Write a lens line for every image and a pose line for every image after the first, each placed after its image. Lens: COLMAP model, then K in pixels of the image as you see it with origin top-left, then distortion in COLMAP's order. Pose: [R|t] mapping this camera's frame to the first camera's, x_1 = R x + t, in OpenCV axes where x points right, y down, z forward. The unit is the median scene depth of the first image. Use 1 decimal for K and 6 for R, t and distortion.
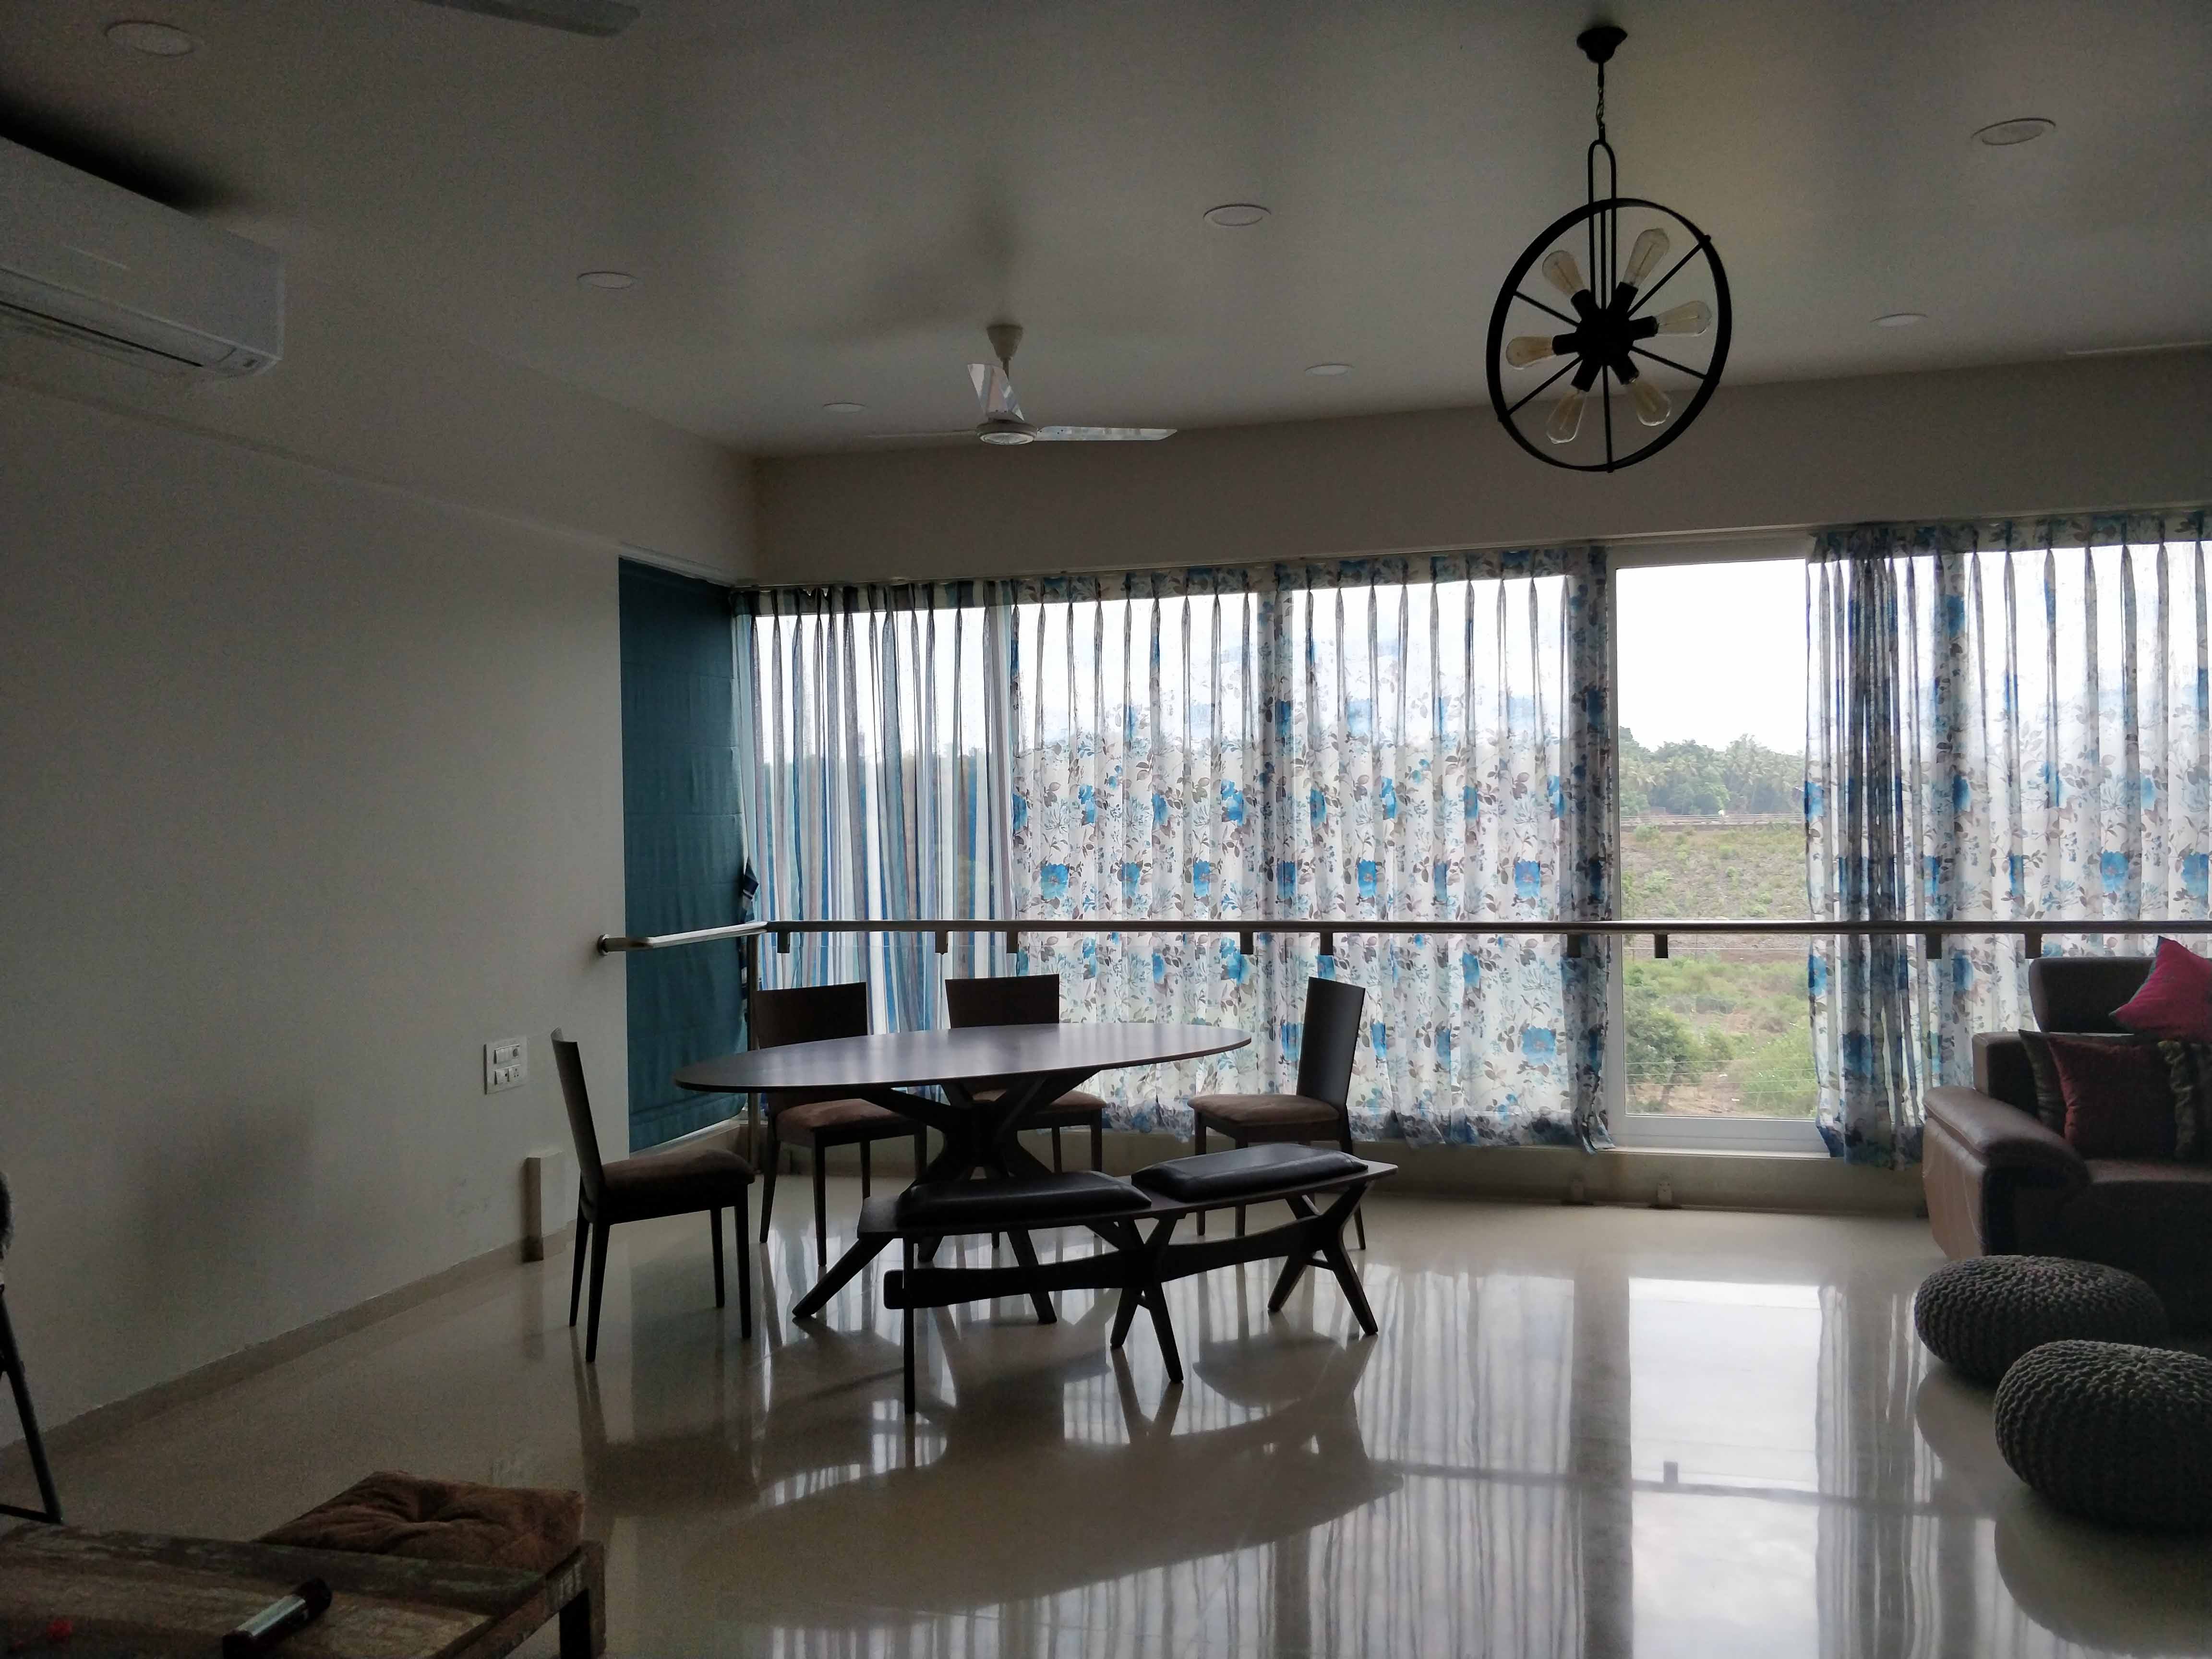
lens RADIAL K [[1803.2, 0, 1093.0], [0, 1803.2, 807.6], [0, 0, 1]] dist [0.005164, 0.000619]
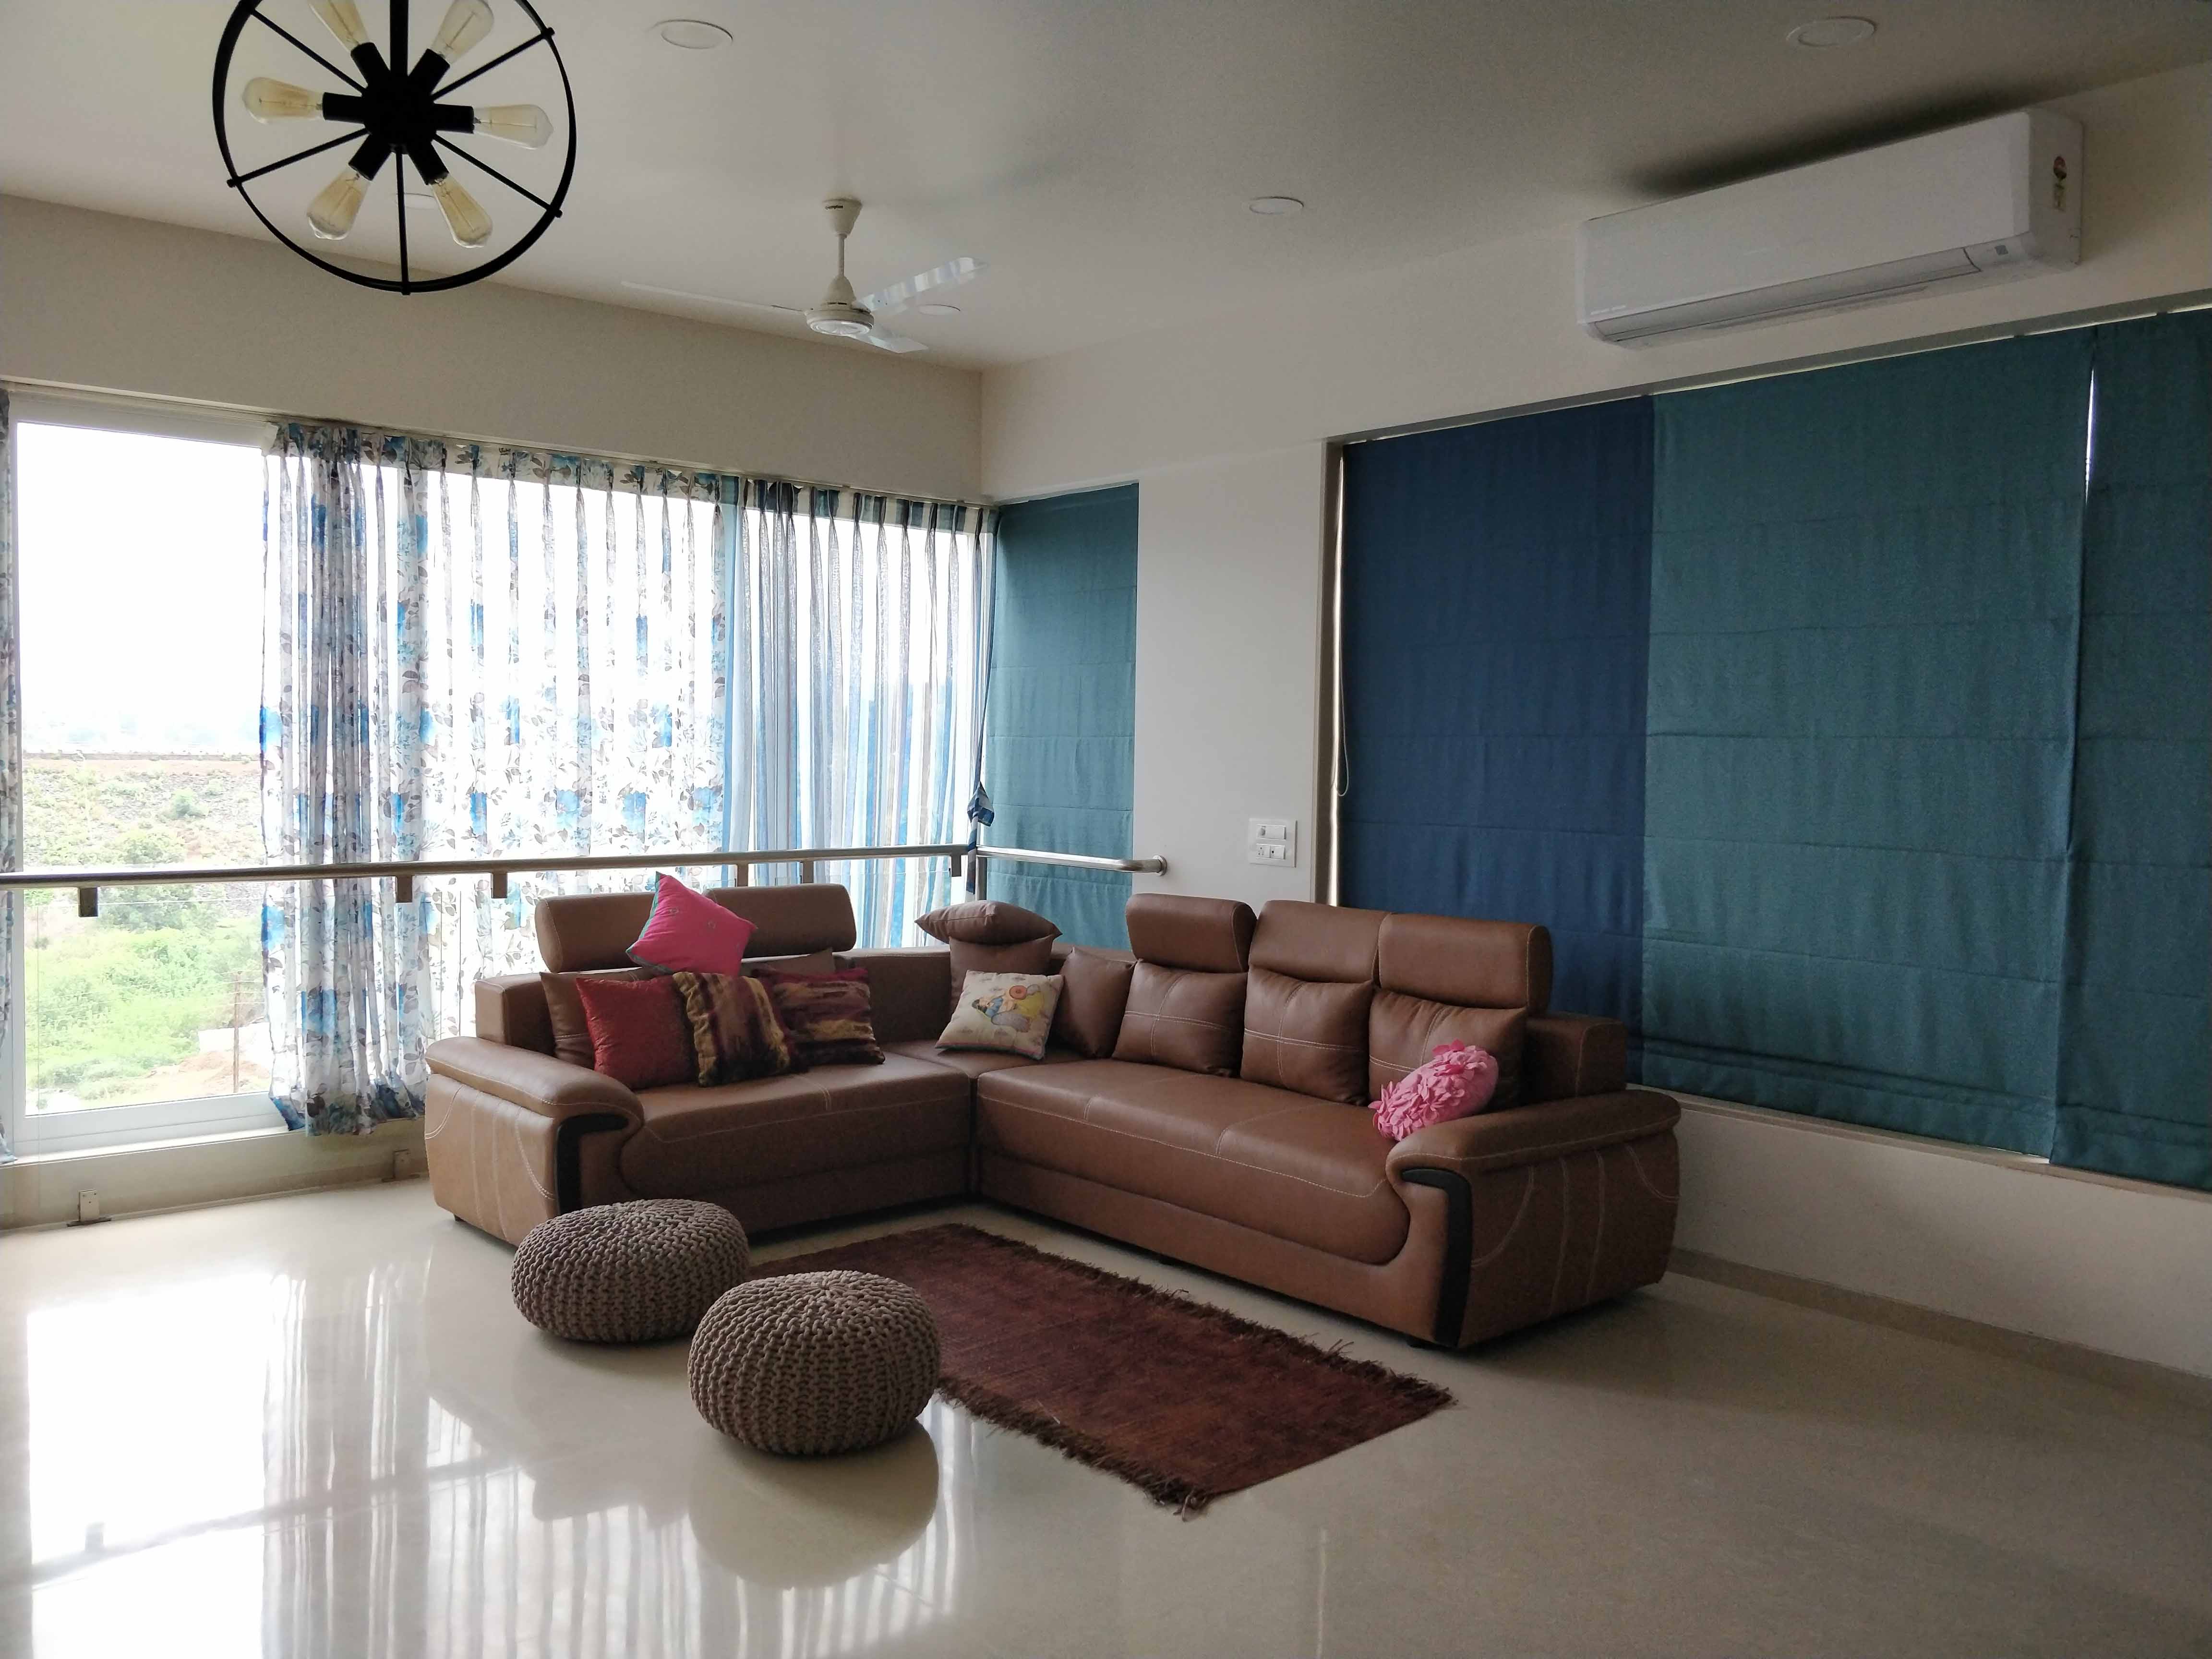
lens RADIAL K [[1803.2, 0, 1093.0], [0, 1803.2, 807.6], [0, 0, 1]] dist [0.005164, 0.000619]
pose [[0.555409, -0.000538, 0.831577, -0.109865], [-0.030079, 0.999332, 0.020736, 0.004703], [-0.831033, -0.036530, 0.555022, 0.186988]]
